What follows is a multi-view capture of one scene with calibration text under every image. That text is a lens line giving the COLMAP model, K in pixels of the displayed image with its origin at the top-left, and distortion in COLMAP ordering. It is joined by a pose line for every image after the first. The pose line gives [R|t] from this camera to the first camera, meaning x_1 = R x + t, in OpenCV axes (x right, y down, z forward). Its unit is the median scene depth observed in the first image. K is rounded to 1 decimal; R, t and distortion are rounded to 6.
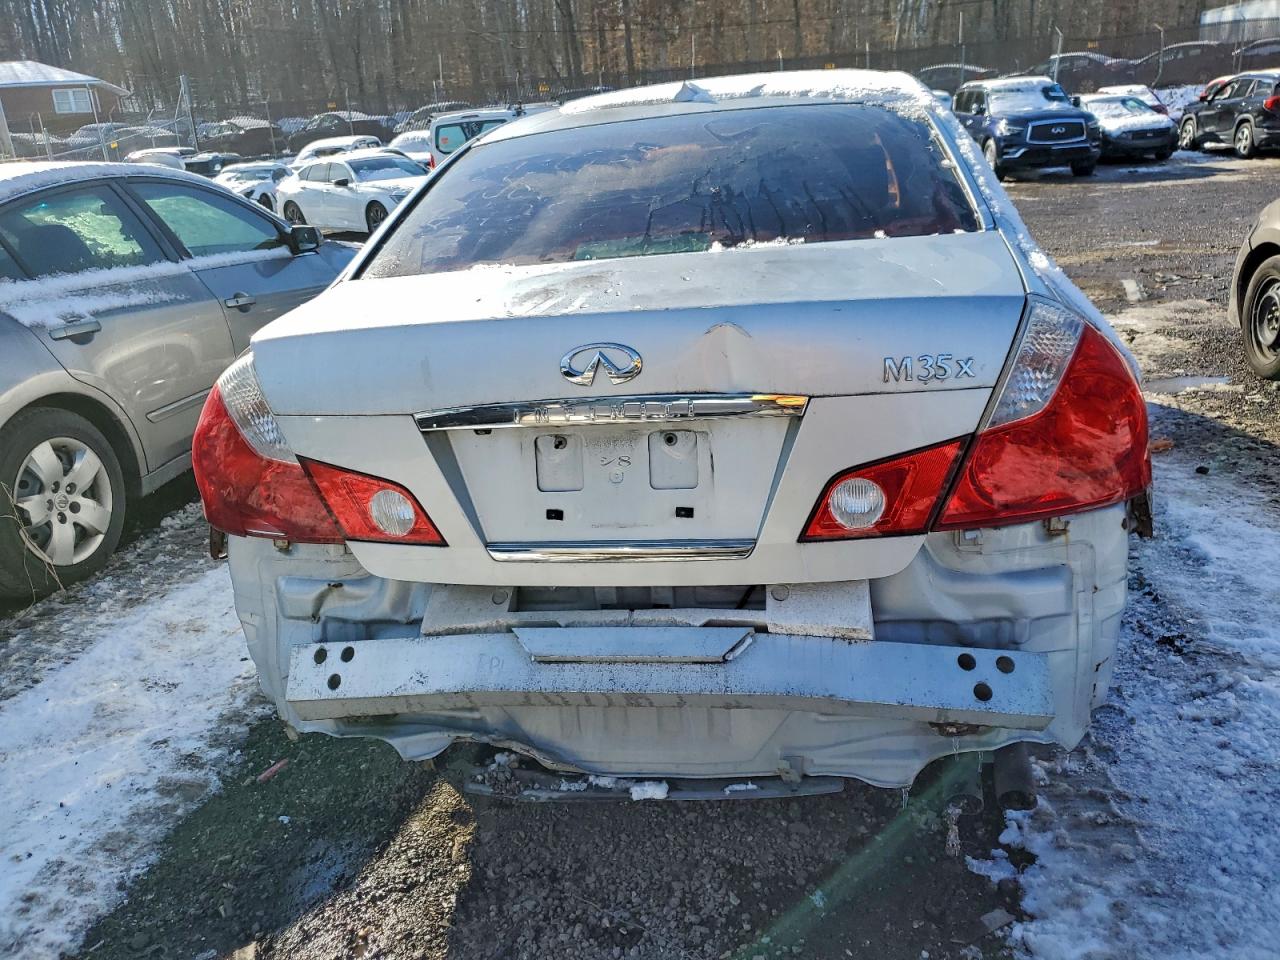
lens RADIAL K [[968.2, 0, 657.7], [0, 968.2, 481.1], [0, 0, 1]] dist [0.007667, 0.015552]
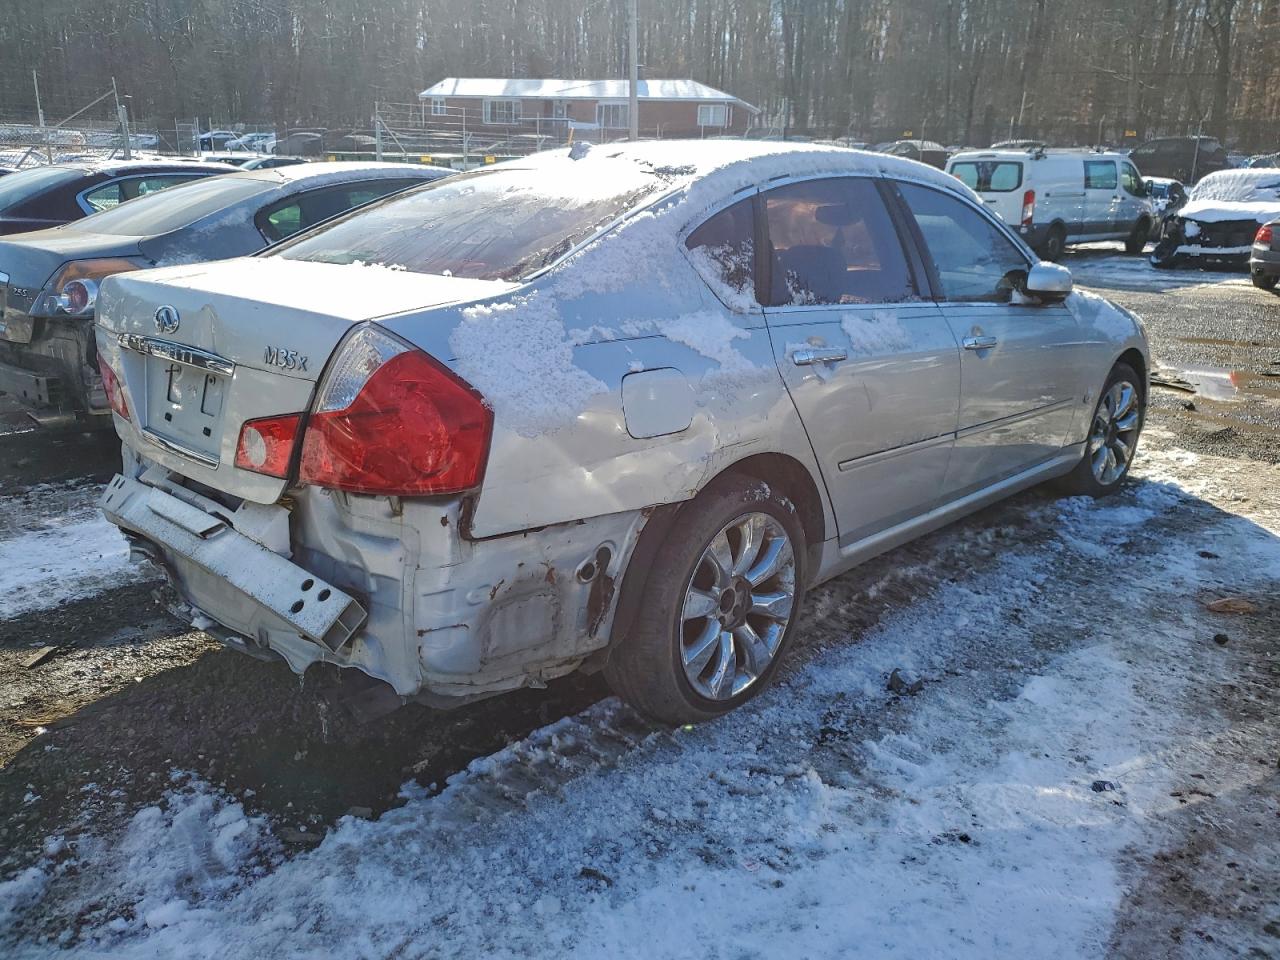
lens RADIAL K [[968.2, 0, 657.7], [0, 968.2, 481.1], [0, 0, 1]] dist [0.007667, 0.015552]
pose [[0.842644, 0.248031, -0.477945, 0.080582], [-0.261132, 0.964469, 0.040124, -0.007947], [0.470915, 0.090996, 0.877473, 0.002529]]
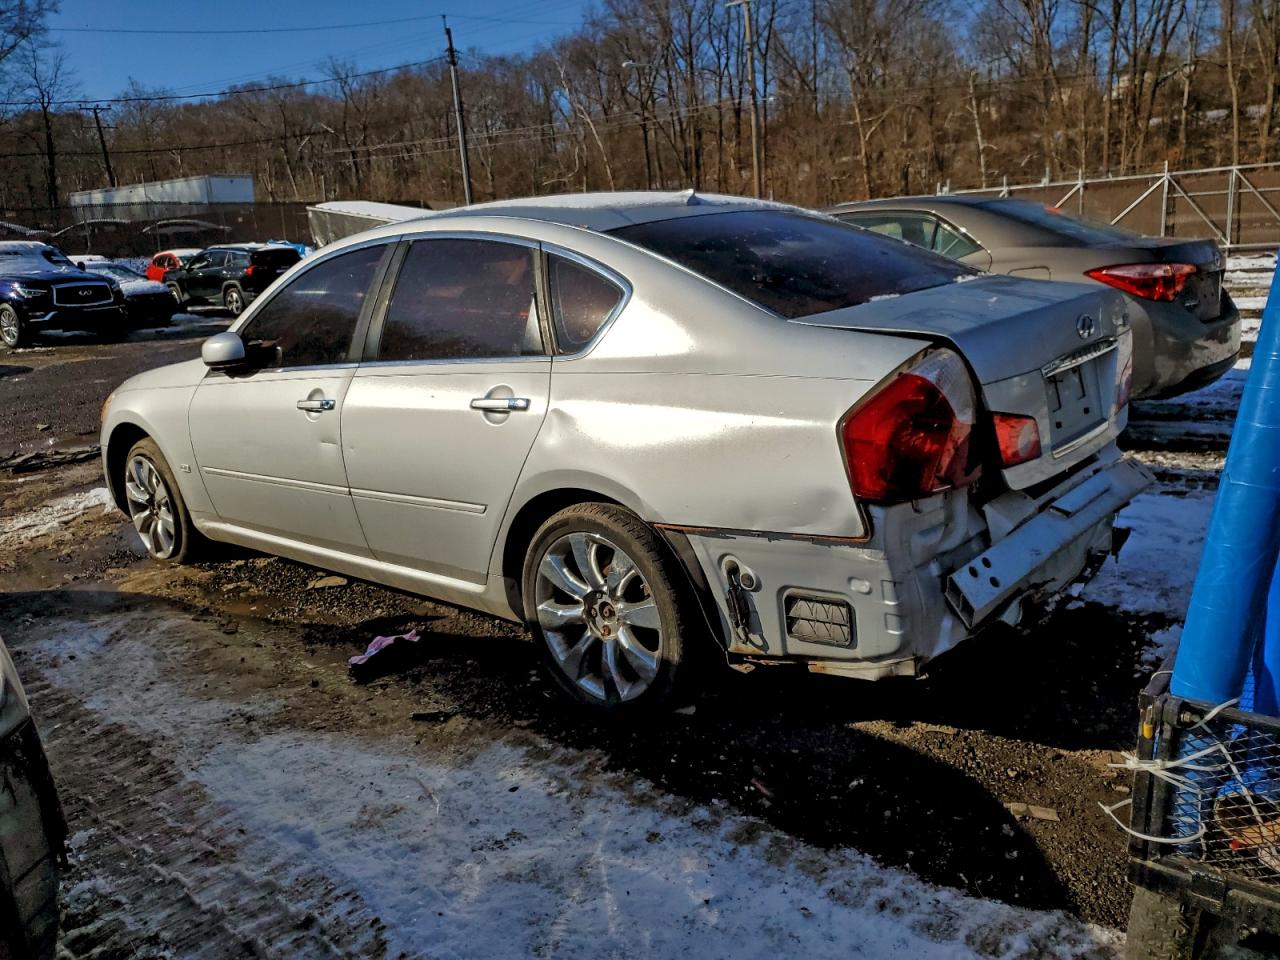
lens RADIAL K [[964.8, 0, 640.4], [0, 964.8, 512.8], [0, 0, 1]] dist [0.001685, 0.004137]
pose [[0.545951, -0.193337, 0.815204, -0.116489], [0.298712, 0.953984, 0.026200, -0.004893], [-0.782757, 0.229208, 0.578580, 0.039807]]
